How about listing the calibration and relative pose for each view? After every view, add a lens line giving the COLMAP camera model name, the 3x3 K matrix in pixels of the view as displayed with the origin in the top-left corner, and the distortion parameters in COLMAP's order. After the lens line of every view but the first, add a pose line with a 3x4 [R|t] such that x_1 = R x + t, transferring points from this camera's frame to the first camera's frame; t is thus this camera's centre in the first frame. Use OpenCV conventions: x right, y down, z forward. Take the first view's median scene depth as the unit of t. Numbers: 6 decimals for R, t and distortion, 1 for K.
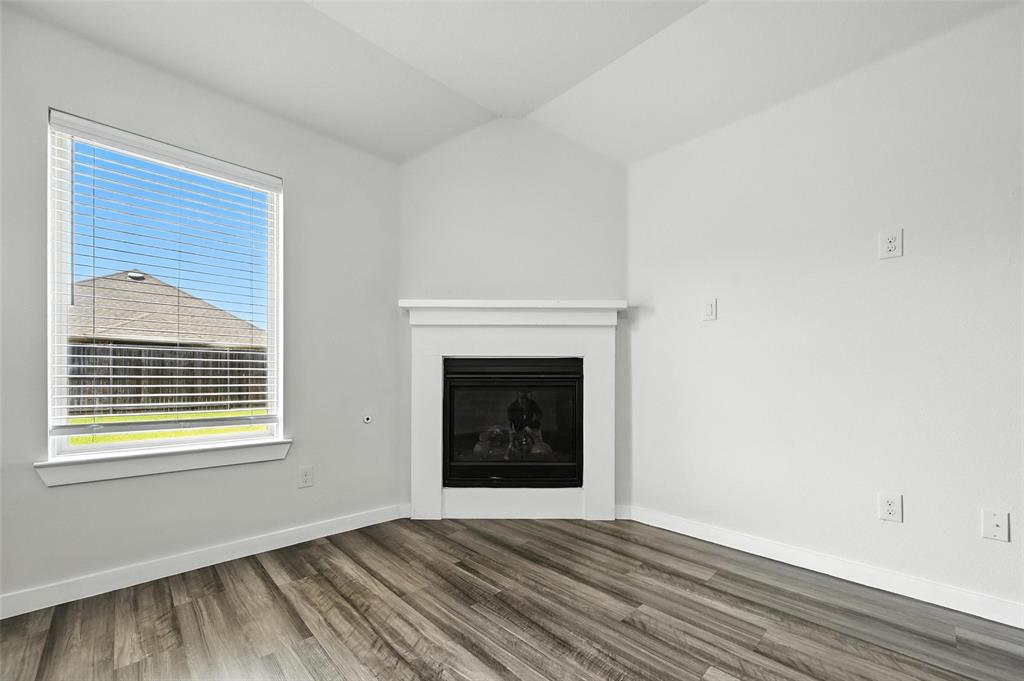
lens RADIAL K [[413.4, 0, 516.8], [0, 413.4, 373.0], [0, 0, 1]] dist [-0.002395, 0.000870]
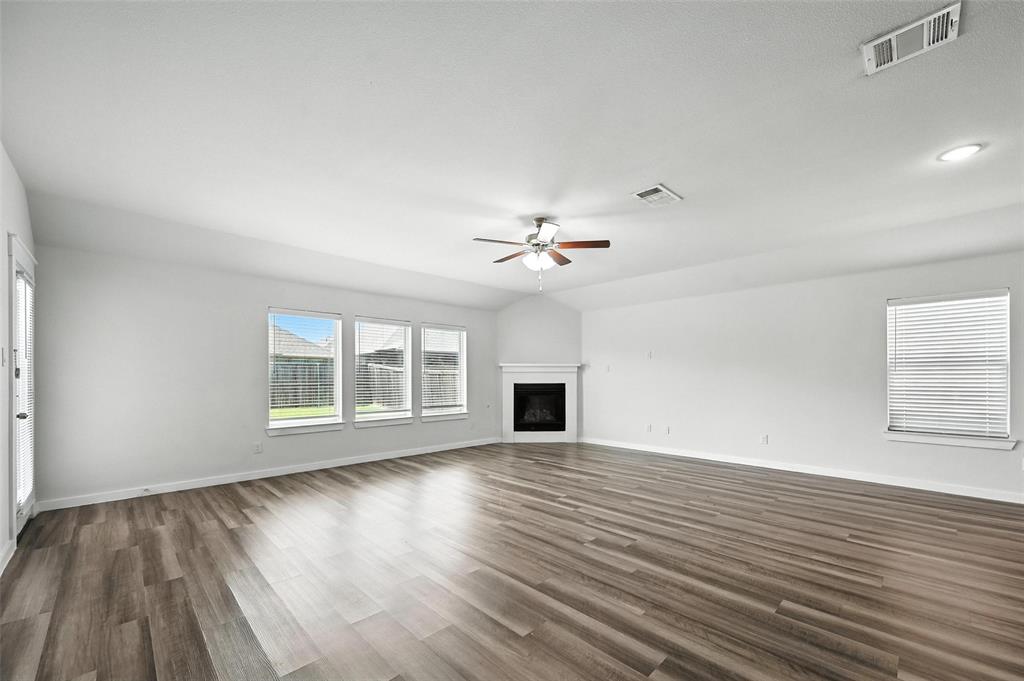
lens RADIAL K [[413.4, 0, 532.7], [0, 413.4, 377.9], [0, 0, 1]] dist [-0.002395, 0.000870]
pose [[0.999083, -0.002761, 0.042721, -0.172251], [0.002445, 0.999969, 0.007436, -0.094523], [-0.042740, -0.007325, 0.999059, -1.730824]]
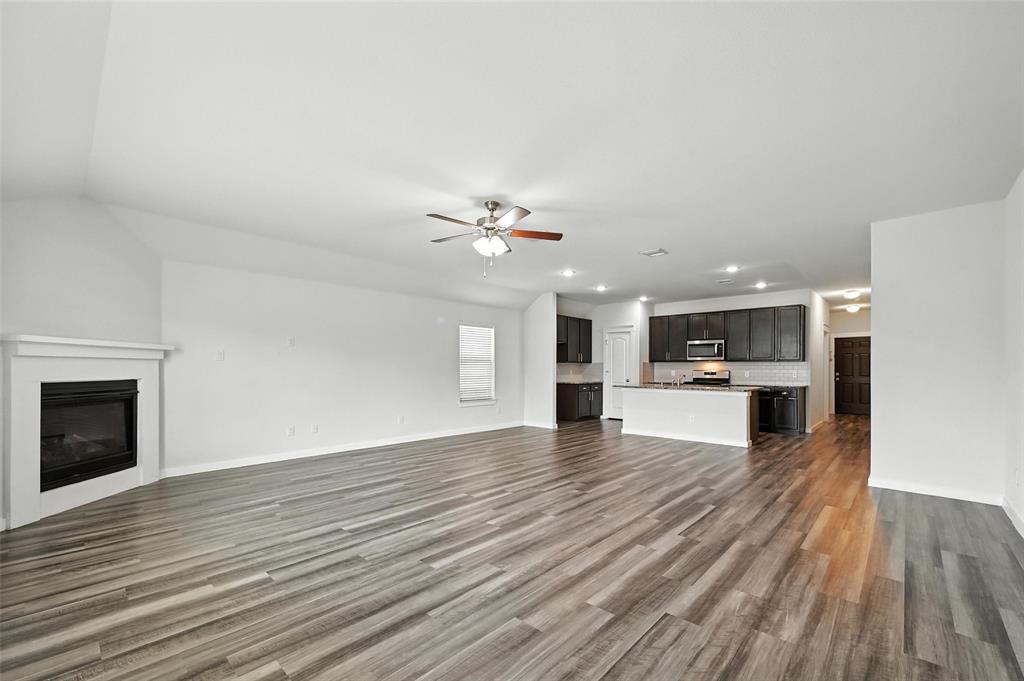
lens RADIAL K [[413.4, 0, 521.5], [0, 413.4, 368.8], [0, 0, 1]] dist [-0.002395, 0.000870]
pose [[-0.068628, -0.002729, 0.997639, -1.455400], [-0.006377, 0.999977, 0.002296, -0.089636], [-0.997622, -0.006204, -0.068643, -0.294684]]
